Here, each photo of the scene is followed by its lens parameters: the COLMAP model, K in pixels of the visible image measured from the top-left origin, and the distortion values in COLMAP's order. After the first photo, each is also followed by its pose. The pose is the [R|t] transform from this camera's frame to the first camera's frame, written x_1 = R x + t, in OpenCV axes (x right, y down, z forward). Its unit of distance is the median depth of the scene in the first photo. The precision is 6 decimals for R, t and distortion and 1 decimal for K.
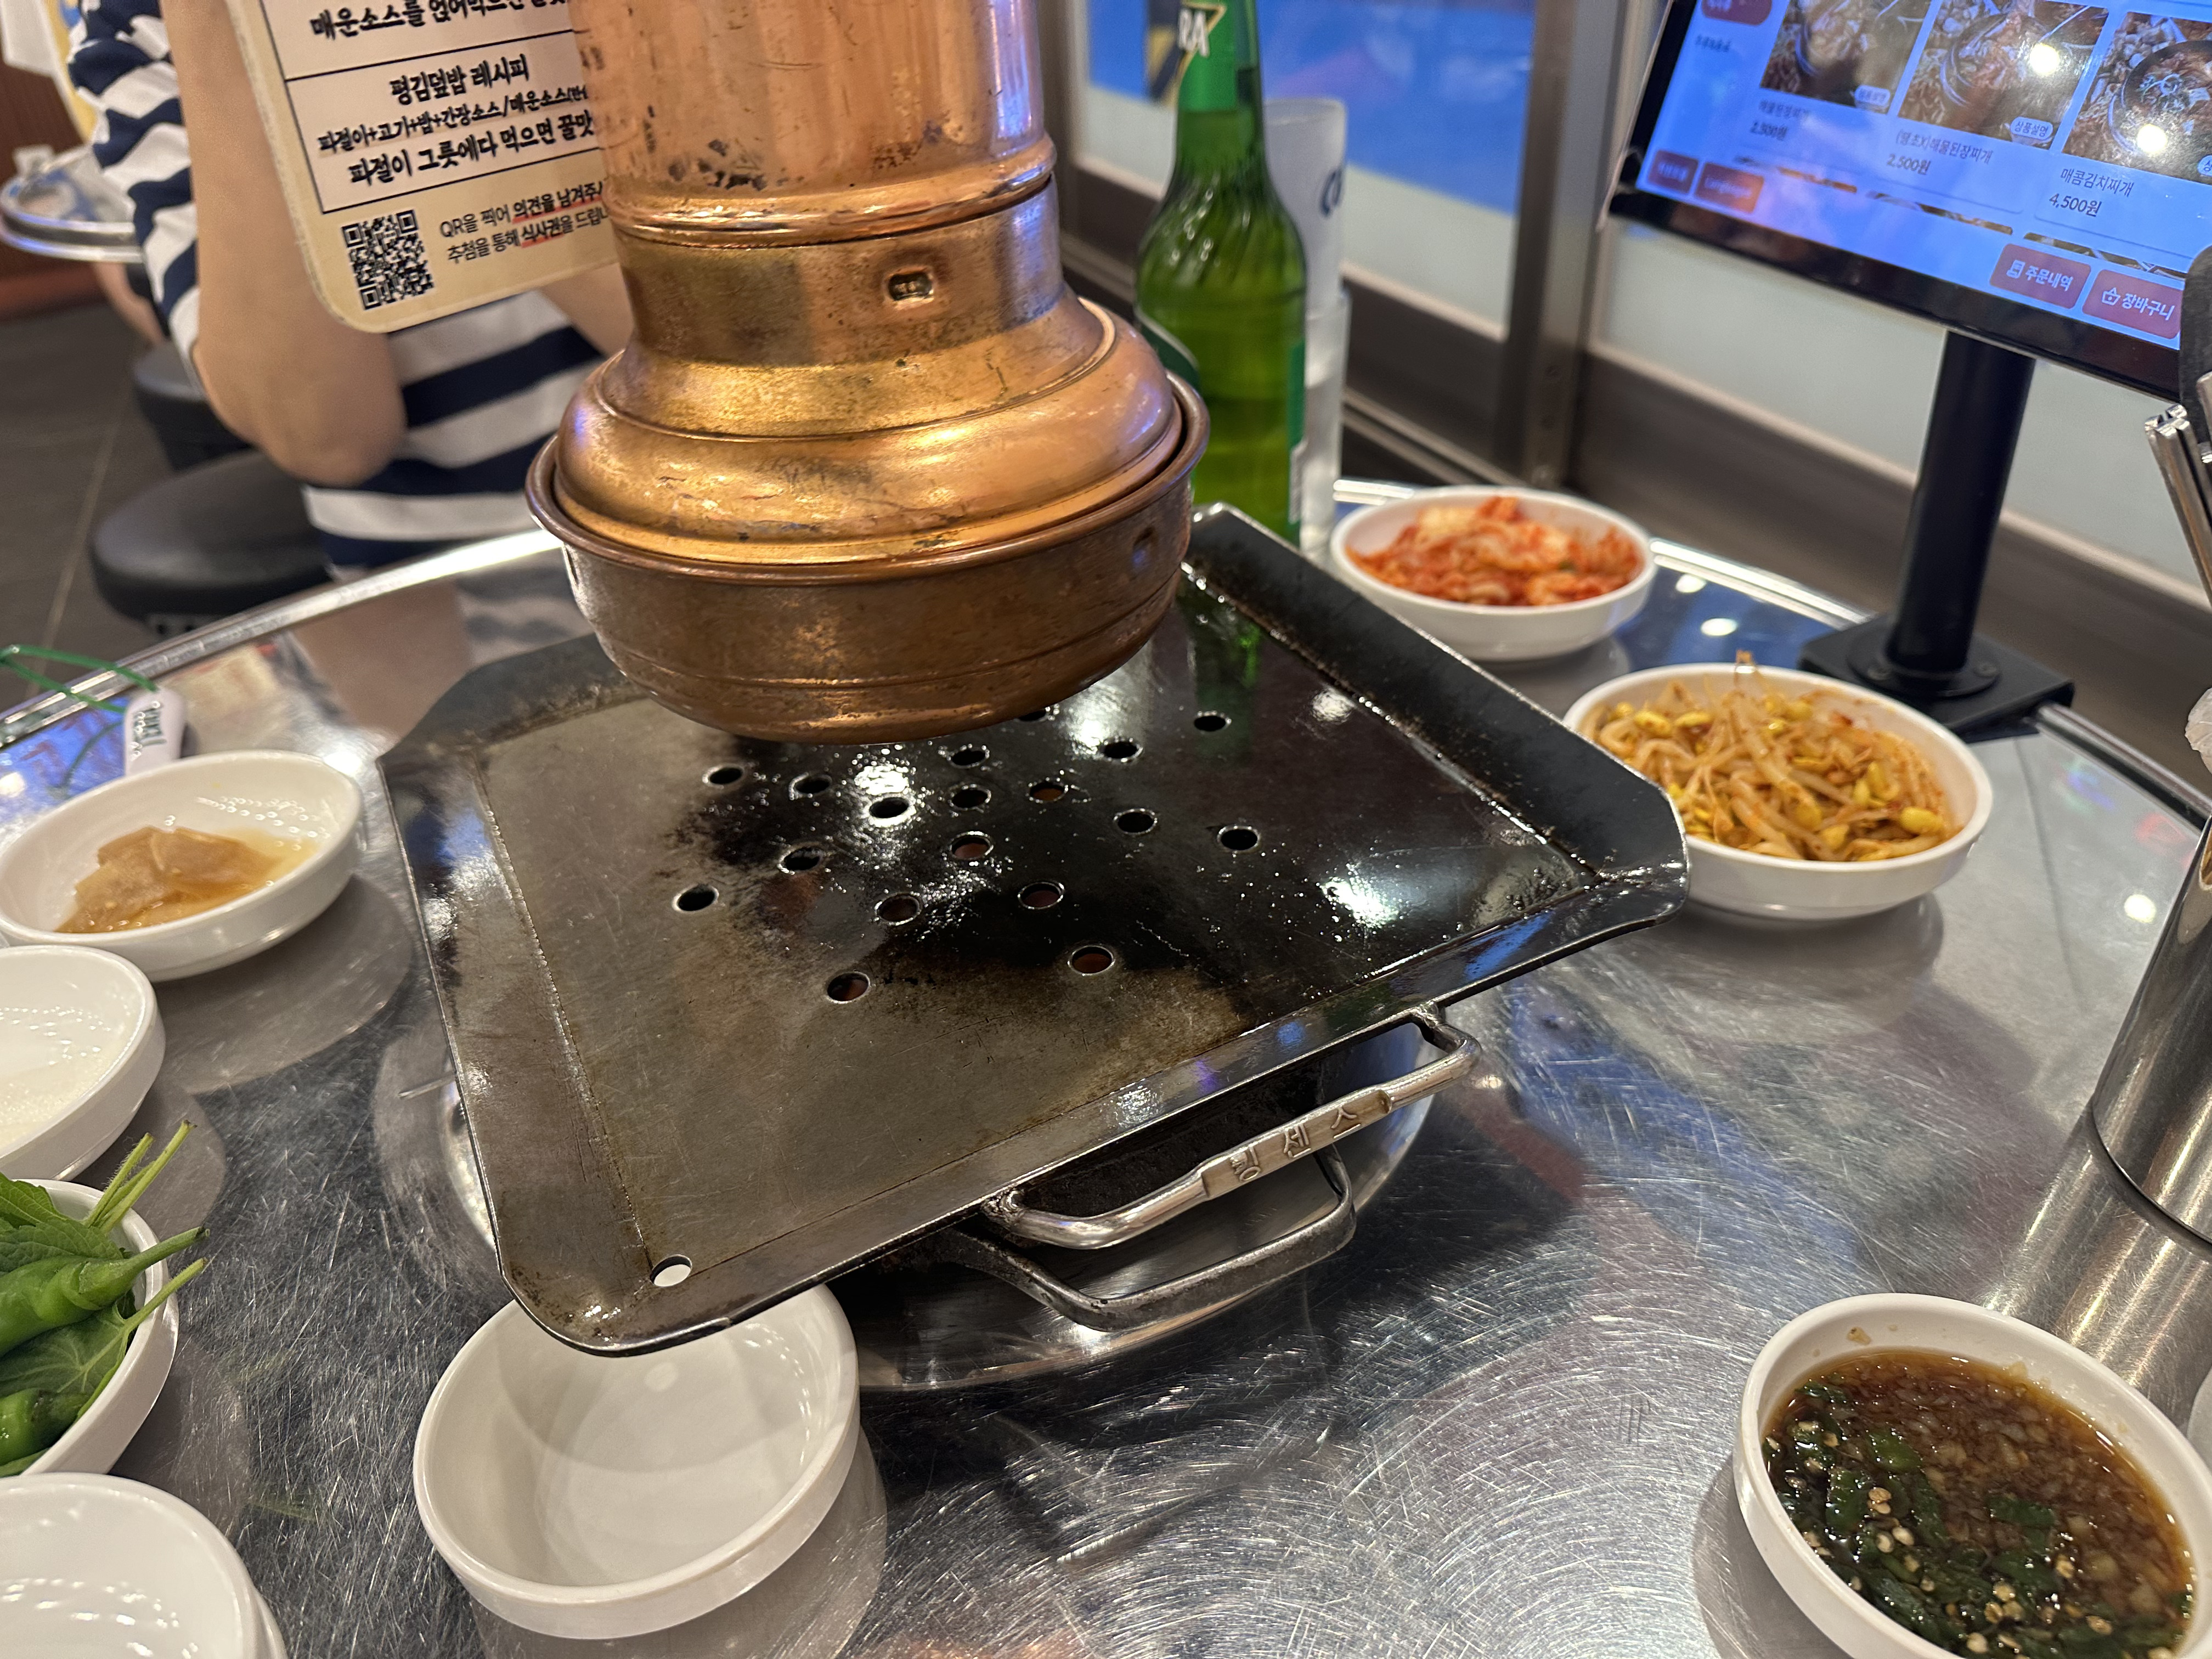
lens RADIAL K [[1525.3, 0, 1101.0], [0, 1525.3, 831.0], [0, 0, 1]] dist [0.000369, 0.000858]
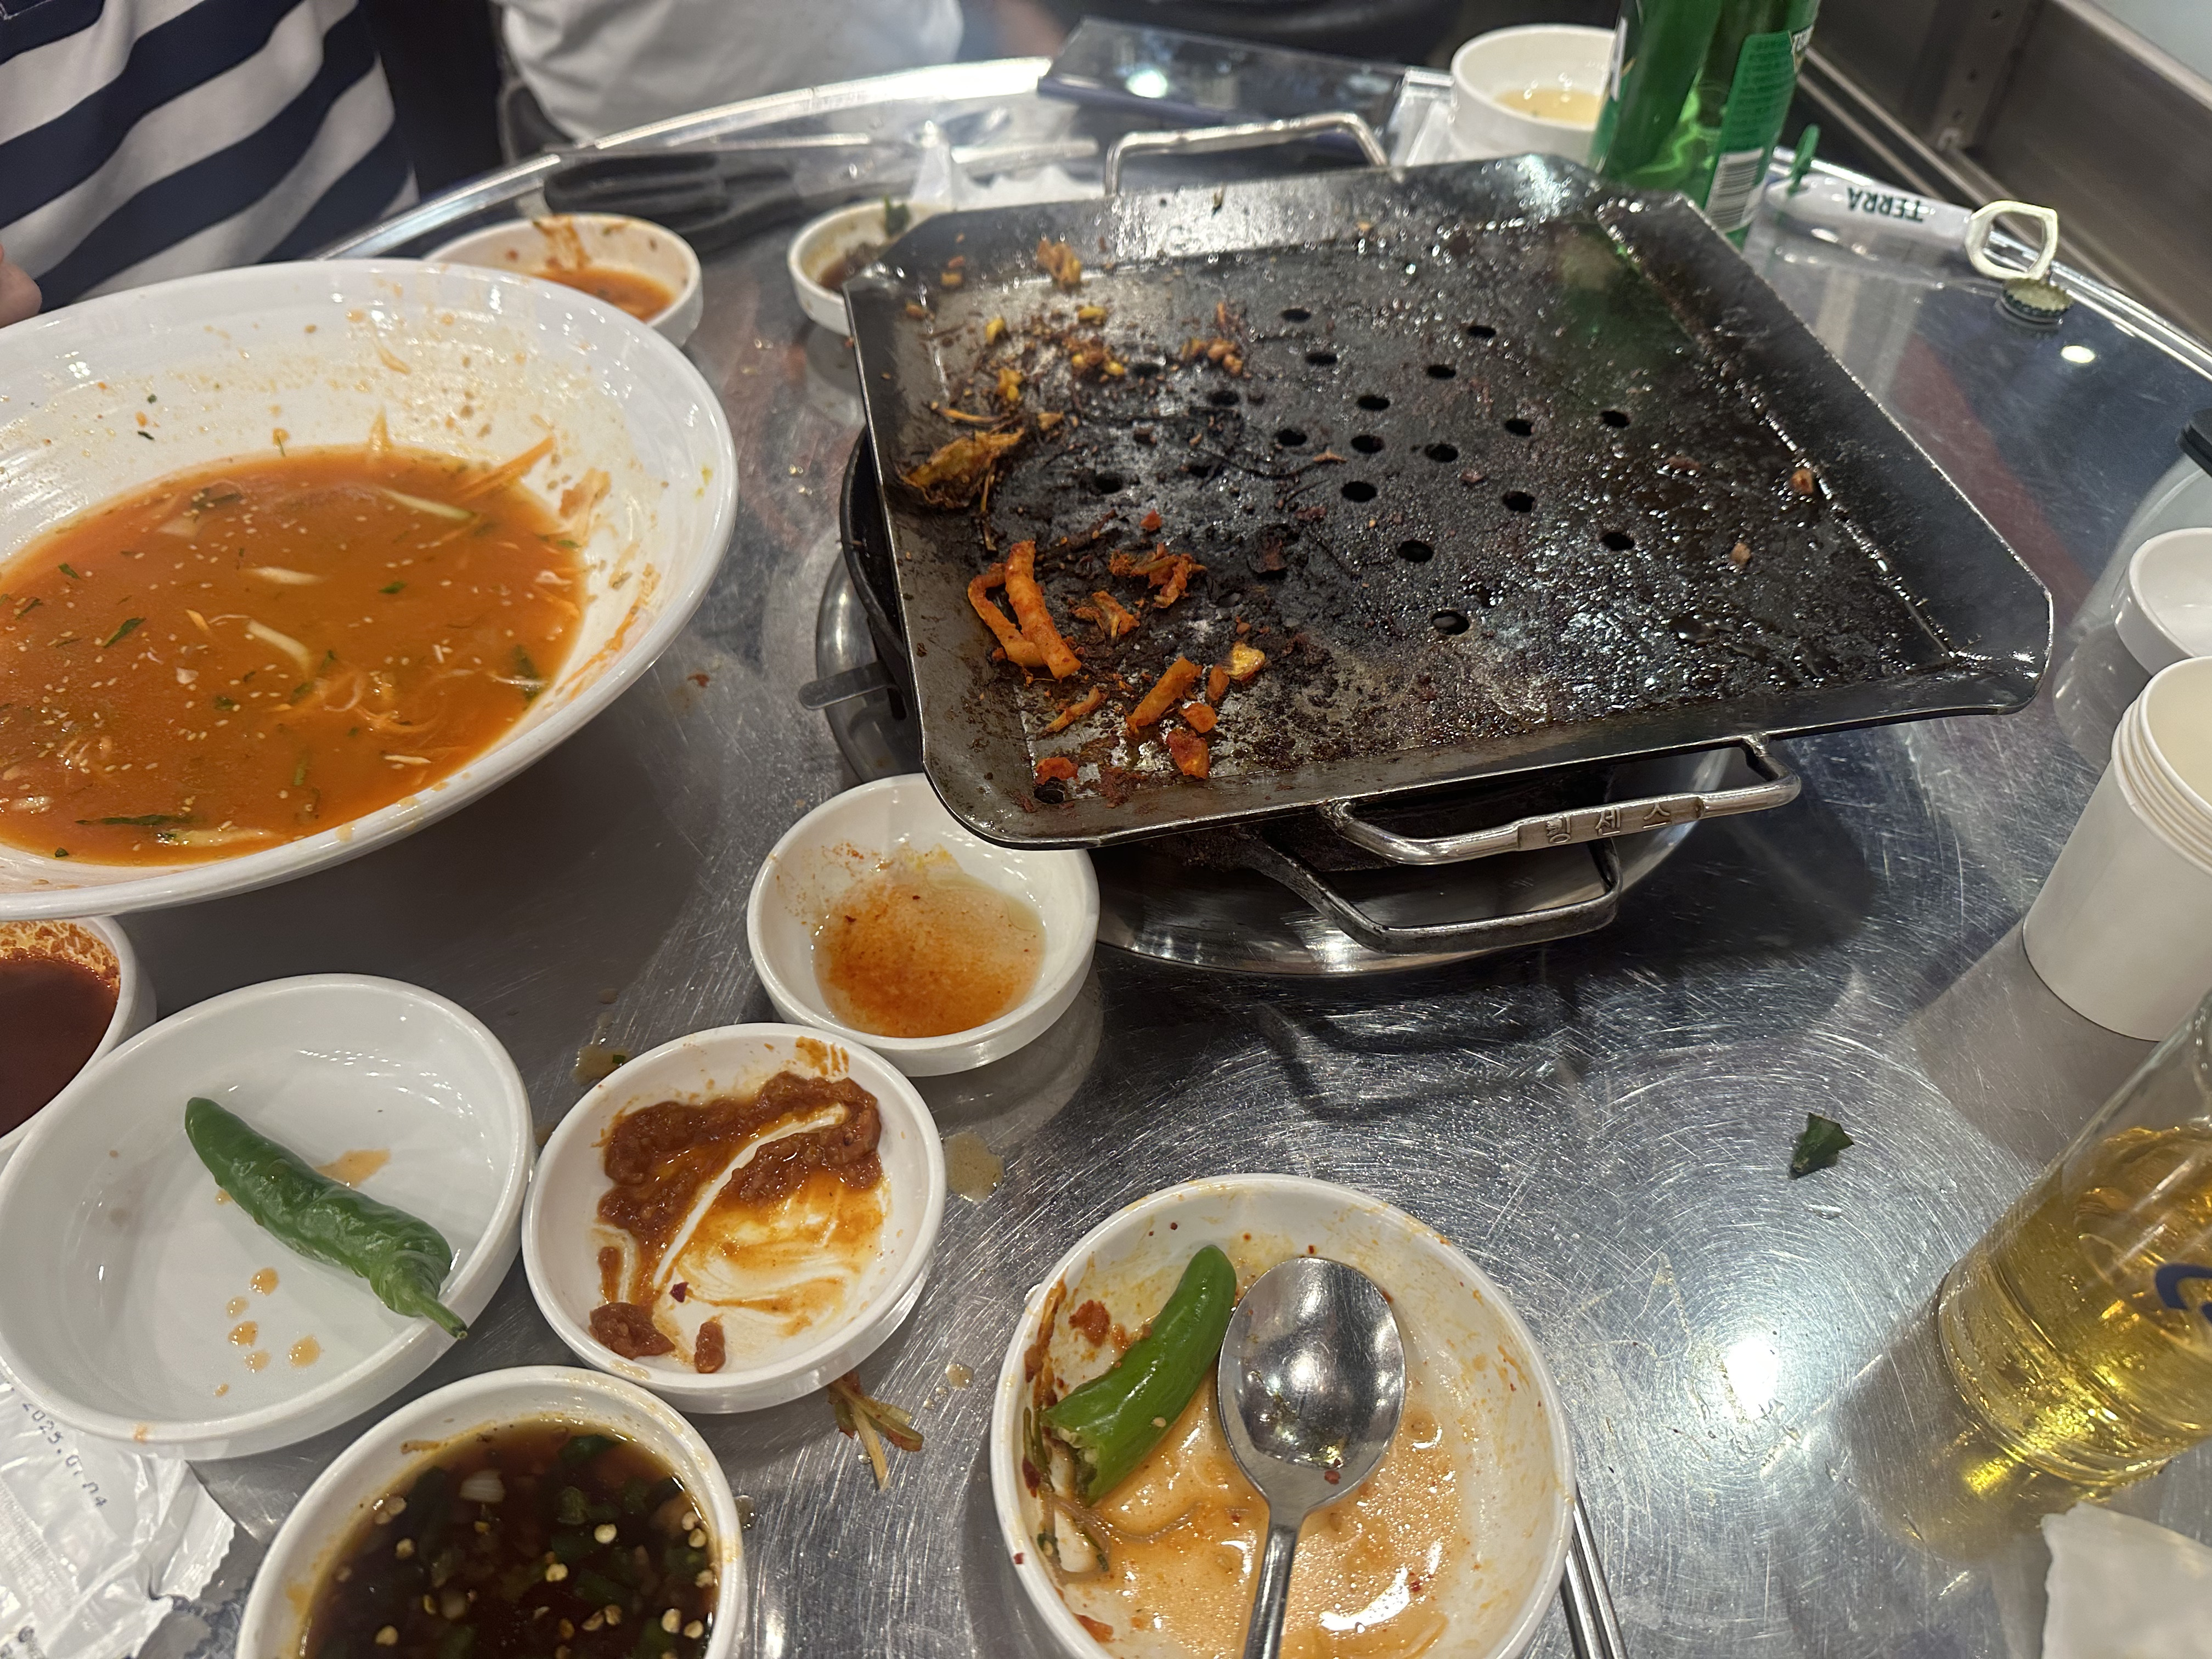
lens RADIAL K [[1525.3, 0, 1108.0], [0, 1525.3, 833.1], [0, 0, 1]] dist [0.000369, 0.000858]
pose [[0.959697, 0.252965, -0.122432, -0.085931], [-0.216082, 0.942739, 0.254070, 0.003631], [0.179692, -0.217375, 0.959405, -0.152125]]
